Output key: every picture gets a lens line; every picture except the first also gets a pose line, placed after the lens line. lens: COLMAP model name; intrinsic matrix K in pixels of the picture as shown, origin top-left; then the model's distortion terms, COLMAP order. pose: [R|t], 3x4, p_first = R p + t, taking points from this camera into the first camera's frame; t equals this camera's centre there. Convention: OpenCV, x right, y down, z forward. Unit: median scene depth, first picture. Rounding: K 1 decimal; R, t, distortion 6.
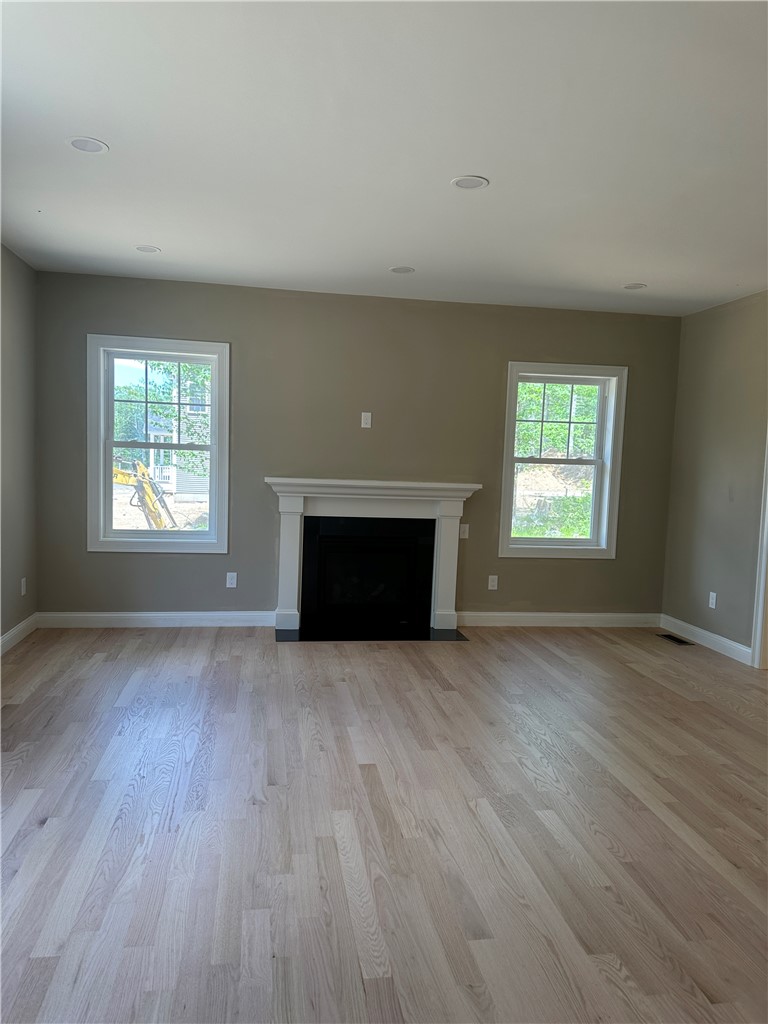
lens RADIAL K [[722.4, 0, 376.5], [0, 722.4, 517.3], [0, 0, 1]] dist [0.066866, -0.101006]
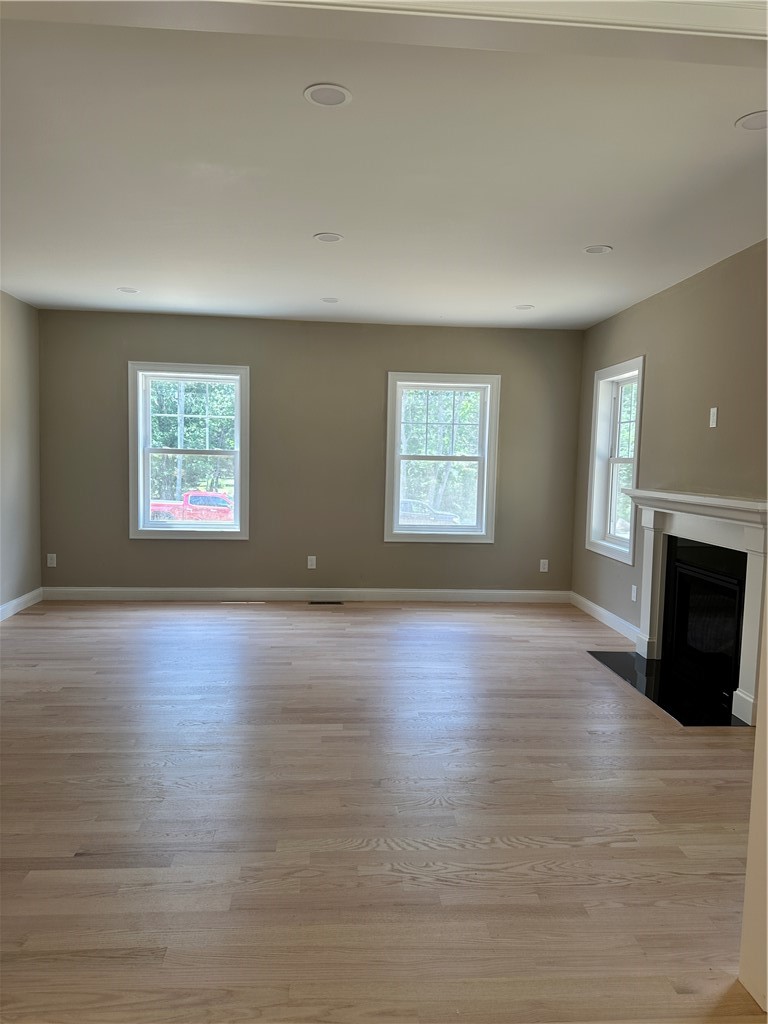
lens RADIAL K [[722.4, 0, 376.5], [0, 722.4, 517.3], [0, 0, 1]] dist [0.066866, -0.101006]
pose [[-0.088539, 0.044435, -0.995081, 1.010456], [-0.105722, 0.992942, 0.053746, -0.039848], [0.990446, 0.109961, -0.083217, 0.895841]]
